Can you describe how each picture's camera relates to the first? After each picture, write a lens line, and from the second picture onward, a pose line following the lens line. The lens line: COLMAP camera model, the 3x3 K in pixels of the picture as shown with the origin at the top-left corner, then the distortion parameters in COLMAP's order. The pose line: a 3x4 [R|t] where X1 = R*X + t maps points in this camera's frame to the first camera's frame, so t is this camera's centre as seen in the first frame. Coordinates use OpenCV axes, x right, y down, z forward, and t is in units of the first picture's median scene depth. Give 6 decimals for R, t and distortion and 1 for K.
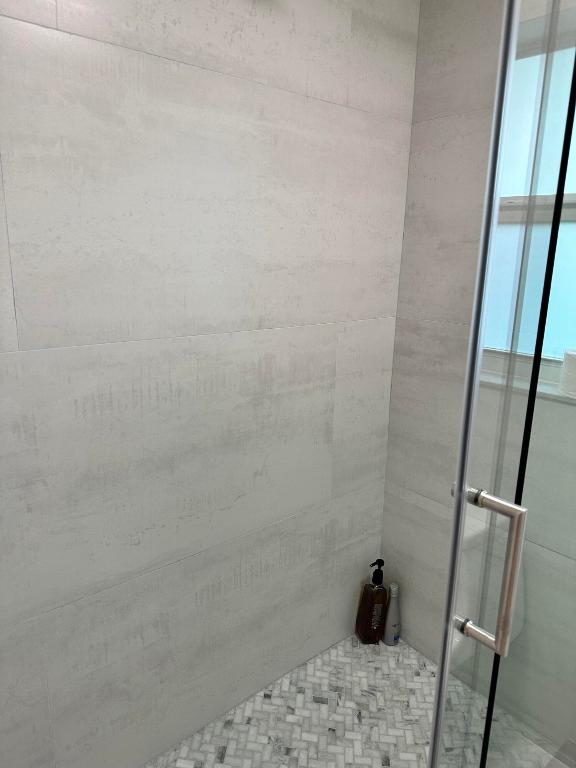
lens RADIAL K [[543.1, 0, 288.0], [0, 543.1, 384.0], [0, 0, 1]] dist [0.082360, -0.081499]
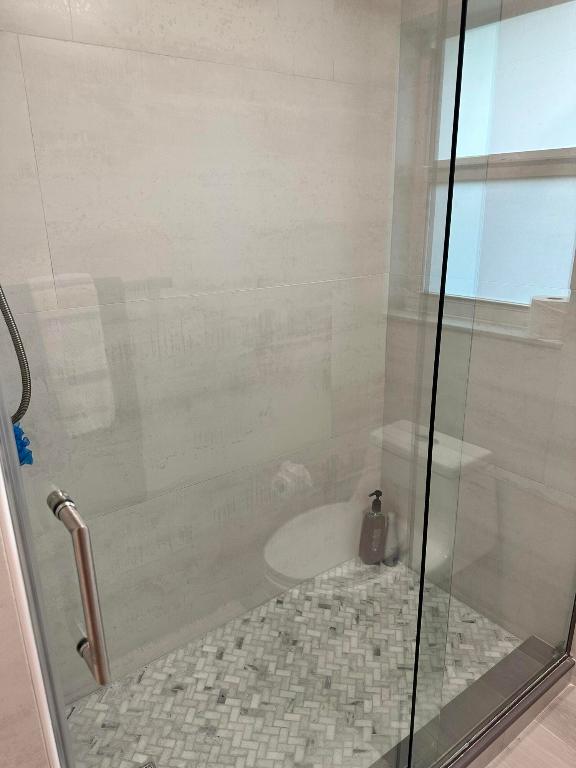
lens RADIAL K [[560.3, 0, 286.1], [0, 560.3, 395.8], [0, 0, 1]] dist [0.088315, -0.095411]
pose [[0.994679, -0.021818, -0.100682, 0.113824], [0.028282, 0.997598, 0.063231, 0.050839], [0.099060, -0.065742, 0.992907, -0.181218]]
